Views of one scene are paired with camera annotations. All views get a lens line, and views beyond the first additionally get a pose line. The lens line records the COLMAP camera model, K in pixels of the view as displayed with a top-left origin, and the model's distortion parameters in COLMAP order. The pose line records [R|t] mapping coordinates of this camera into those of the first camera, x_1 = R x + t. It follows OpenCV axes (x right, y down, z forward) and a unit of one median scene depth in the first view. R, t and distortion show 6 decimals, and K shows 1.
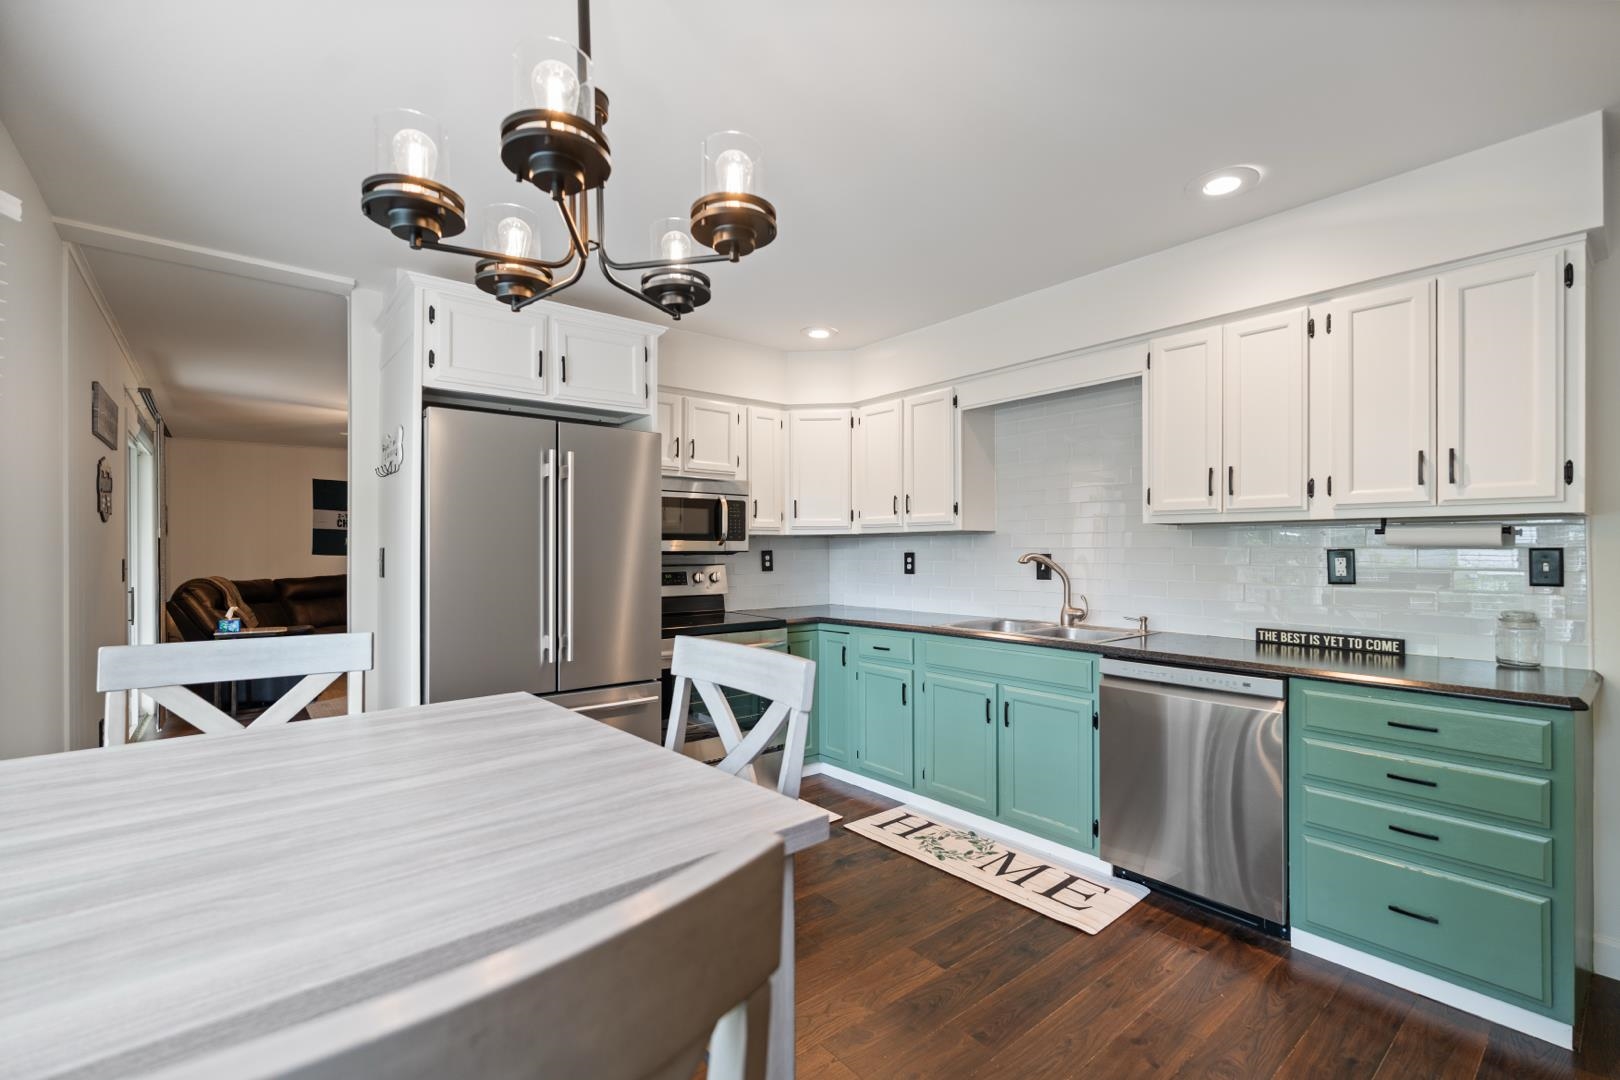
lens RADIAL K [[708.0, 0, 816.5], [0, 708.0, 548.6], [0, 0, 1]] dist [-0.010461, 0.000034]
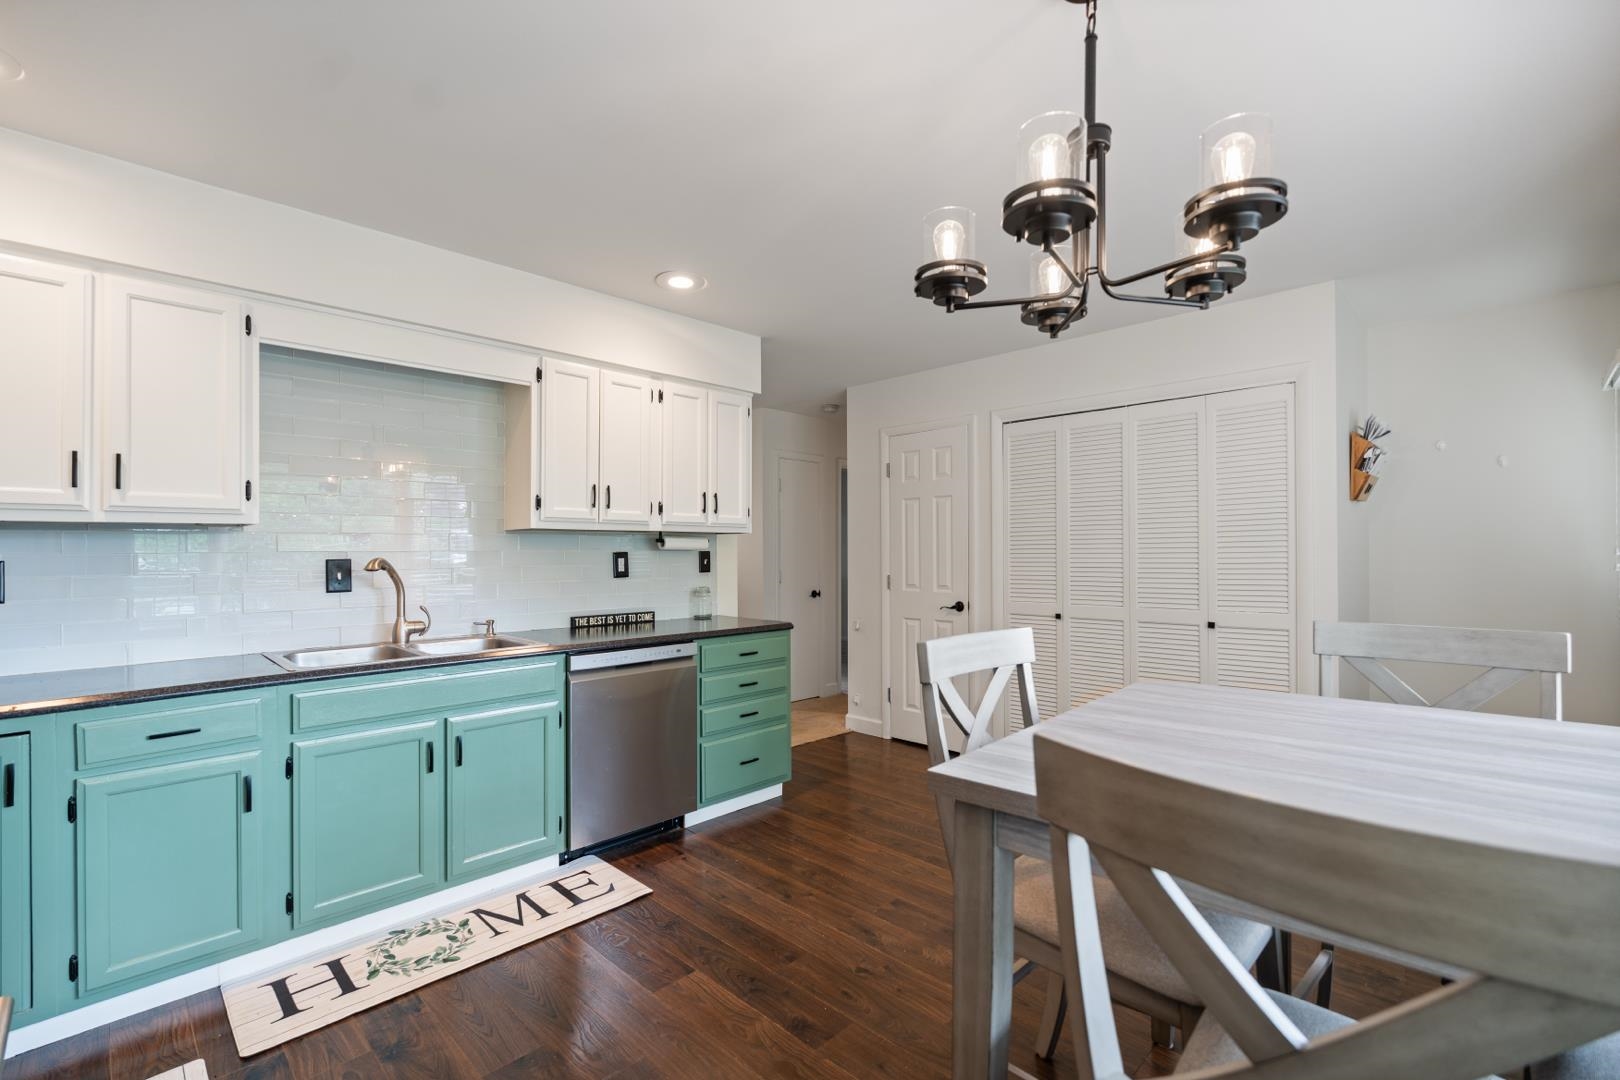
lens RADIAL K [[708.0, 0, 816.5], [0, 708.0, 548.6], [0, 0, 1]] dist [-0.010461, 0.000034]
pose [[-0.109342, 0.007323, 0.993977, -0.623299], [0.006313, 0.999958, -0.006673, 0.005273], [-0.993984, 0.005545, -0.109384, 0.696352]]
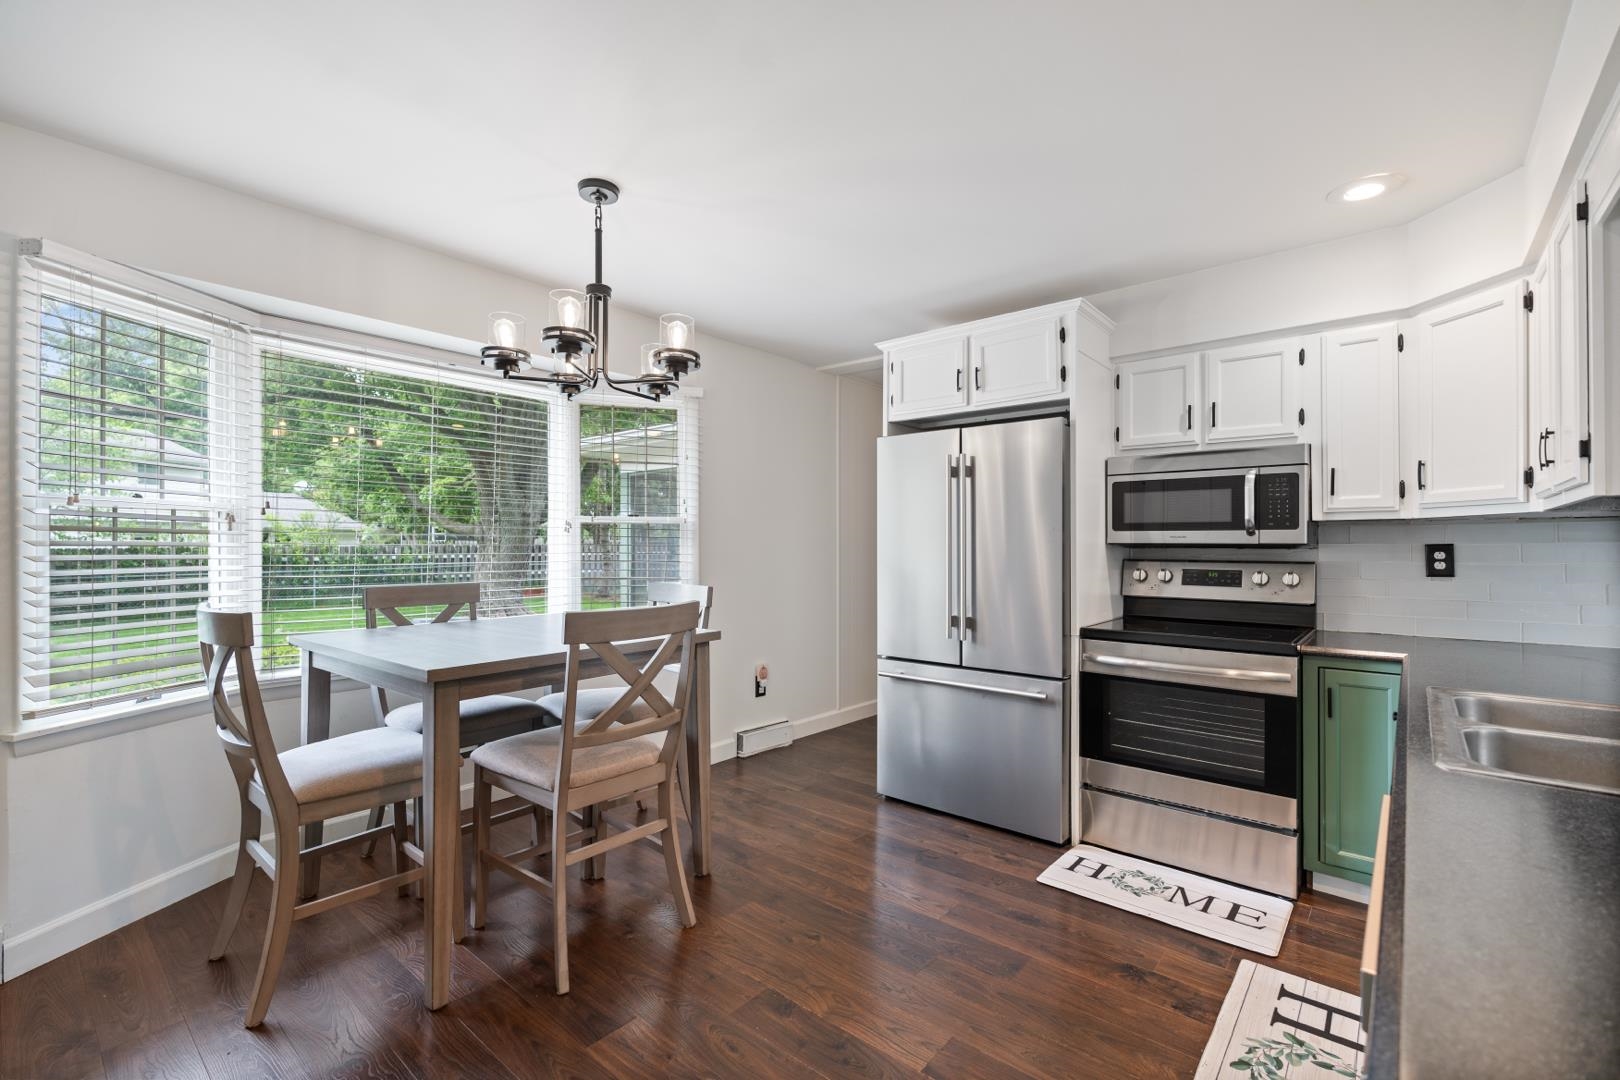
lens RADIAL K [[715.1, 0, 810.0], [0, 715.1, 540.0], [0, 0, 1]] dist [0.002607, 0.000283]
pose [[0.174154, -0.003902, -0.984711, 0.707469], [-0.002001, 0.999989, -0.004316, 0.005126], [0.984716, 0.002723, 0.174144, 0.546906]]
